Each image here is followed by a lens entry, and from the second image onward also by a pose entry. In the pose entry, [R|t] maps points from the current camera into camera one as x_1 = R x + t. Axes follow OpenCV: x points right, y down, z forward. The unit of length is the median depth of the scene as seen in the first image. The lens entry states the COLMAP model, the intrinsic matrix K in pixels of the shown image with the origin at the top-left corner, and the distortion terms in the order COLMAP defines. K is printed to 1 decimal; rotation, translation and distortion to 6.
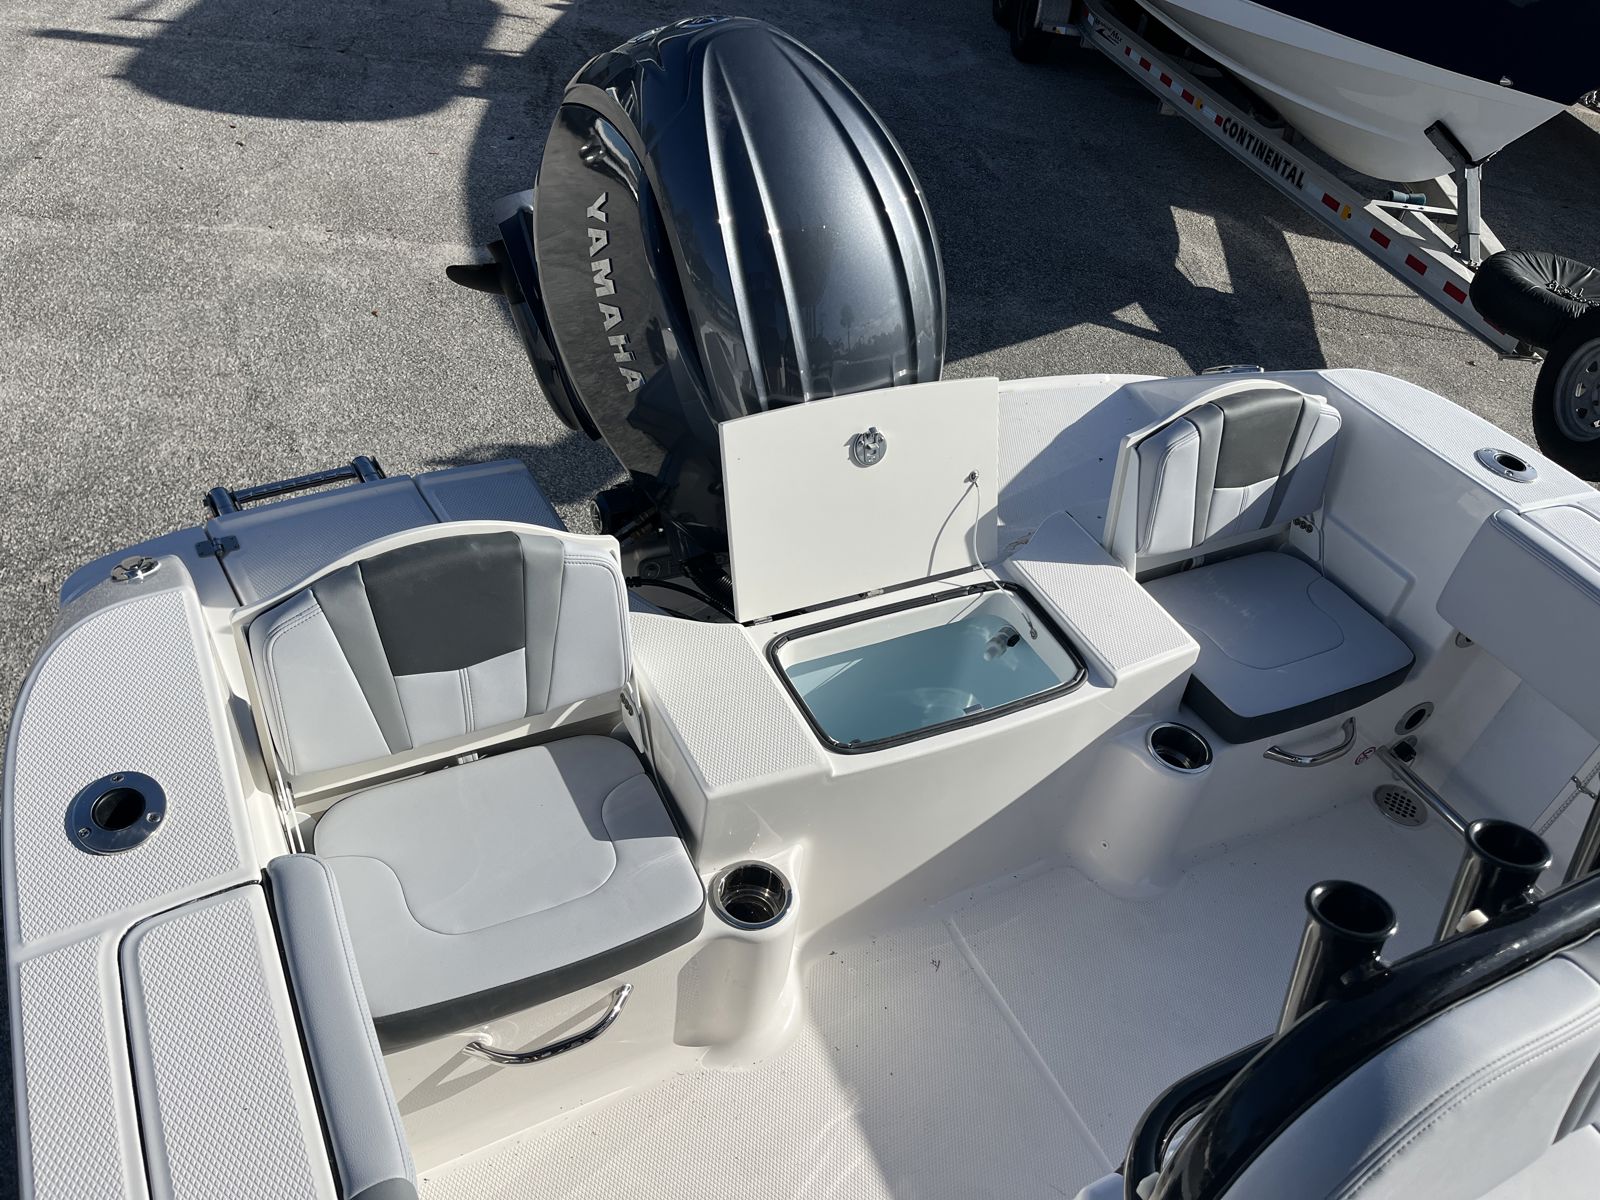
lens RADIAL K [[1184.8, 0, 800.0], [0, 1184.8, 600.0], [0, 0, 1]] dist [0.022506, 0.003289]
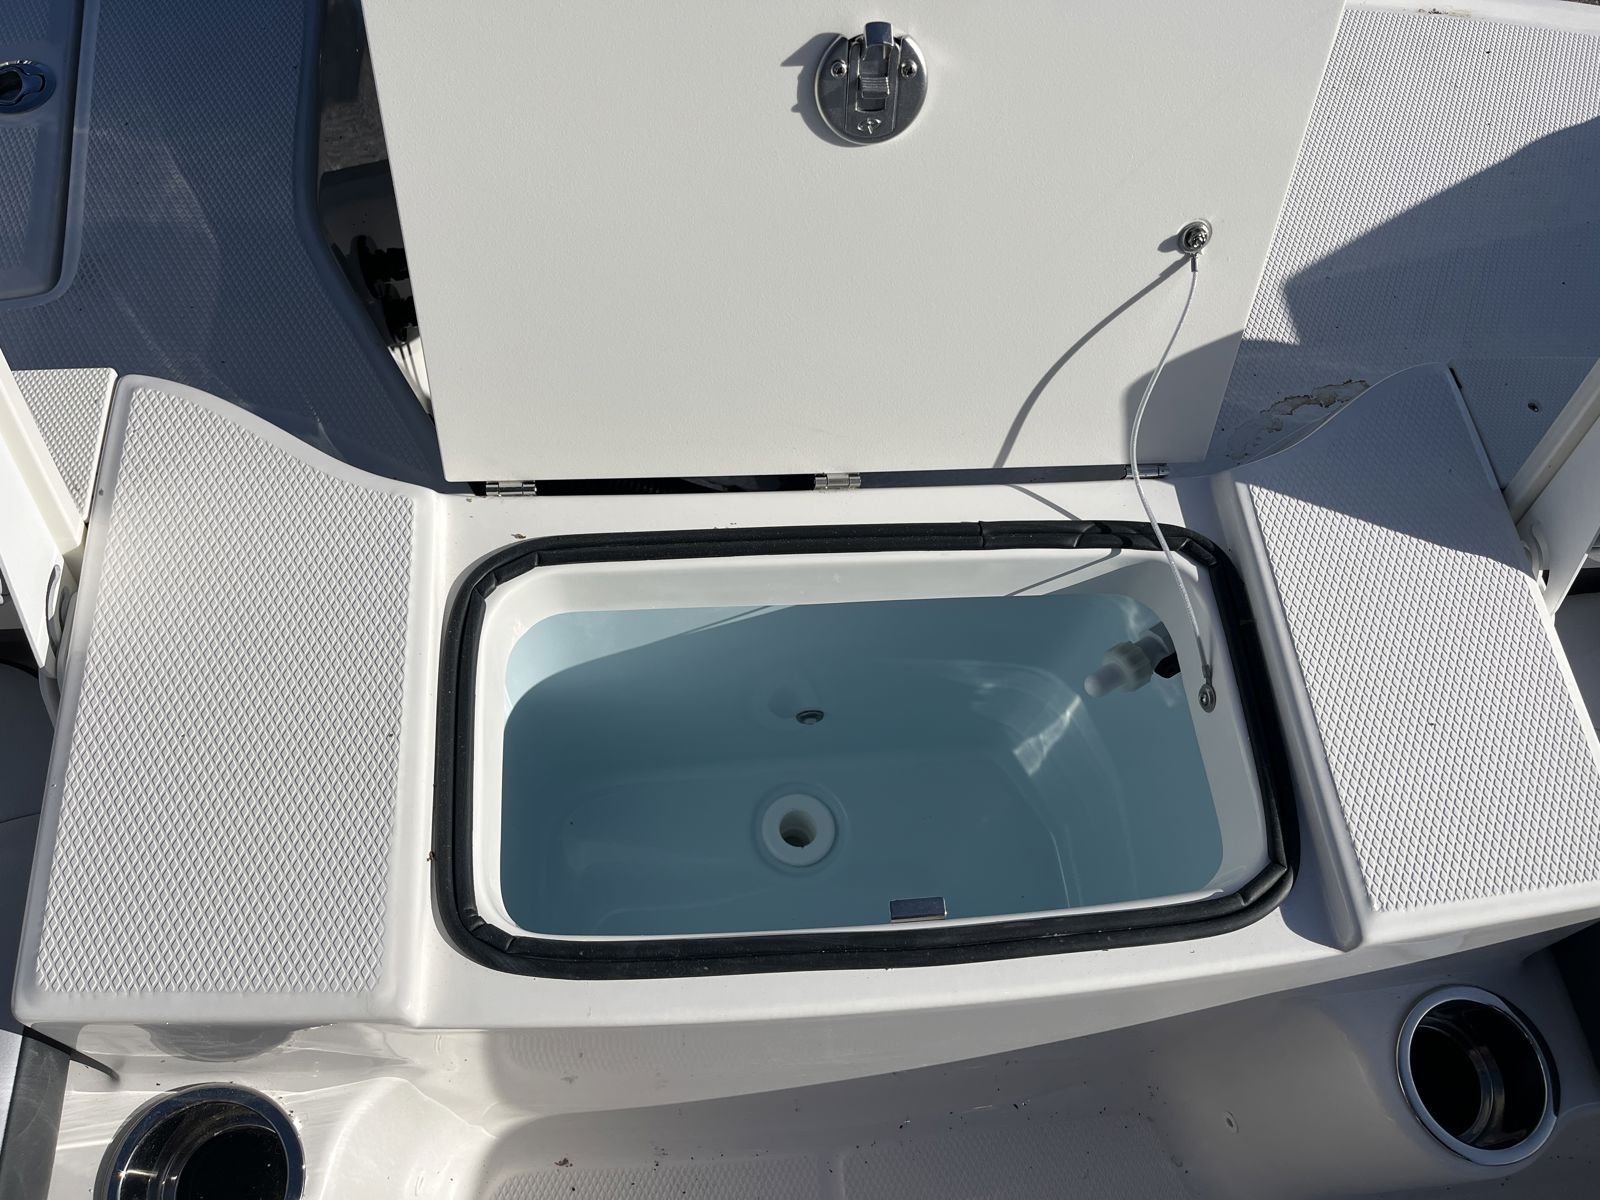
lens RADIAL K [[1218.7, 0, 805.2], [0, 1218.7, 605.4], [0, 0, 1]] dist [0.013114, 0.003797]
pose [[0.931281, 0.304859, -0.199441, 0.145093], [-0.223640, 0.910579, 0.347607, -0.105410], [0.287578, -0.279117, 0.916184, 0.608693]]
